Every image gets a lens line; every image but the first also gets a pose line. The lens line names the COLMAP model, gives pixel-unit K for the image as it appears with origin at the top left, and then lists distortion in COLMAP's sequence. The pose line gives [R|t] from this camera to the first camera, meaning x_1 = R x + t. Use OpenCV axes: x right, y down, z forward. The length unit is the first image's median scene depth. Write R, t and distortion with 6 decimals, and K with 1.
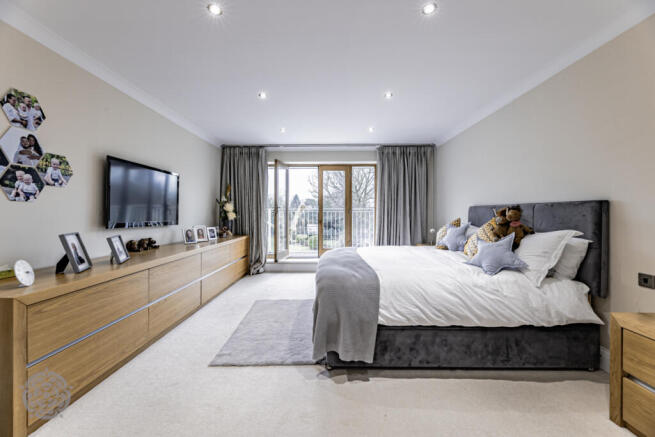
lens RADIAL K [[264.6, 0, 329.0], [0, 264.6, 214.8], [0, 0, 1]] dist [-0.000545, -0.000147]
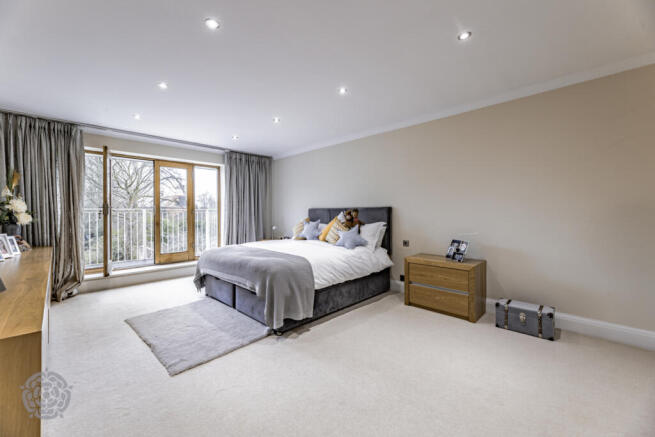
lens RADIAL K [[264.6, 0, 329.0], [0, 264.6, 214.8], [0, 0, 1]] dist [-0.000545, -0.000147]
pose [[0.685495, -0.006999, 0.728043, -0.687518], [0.008453, 0.999963, 0.001654, -0.001031], [-0.728028, 0.005020, 0.685529, -0.053518]]
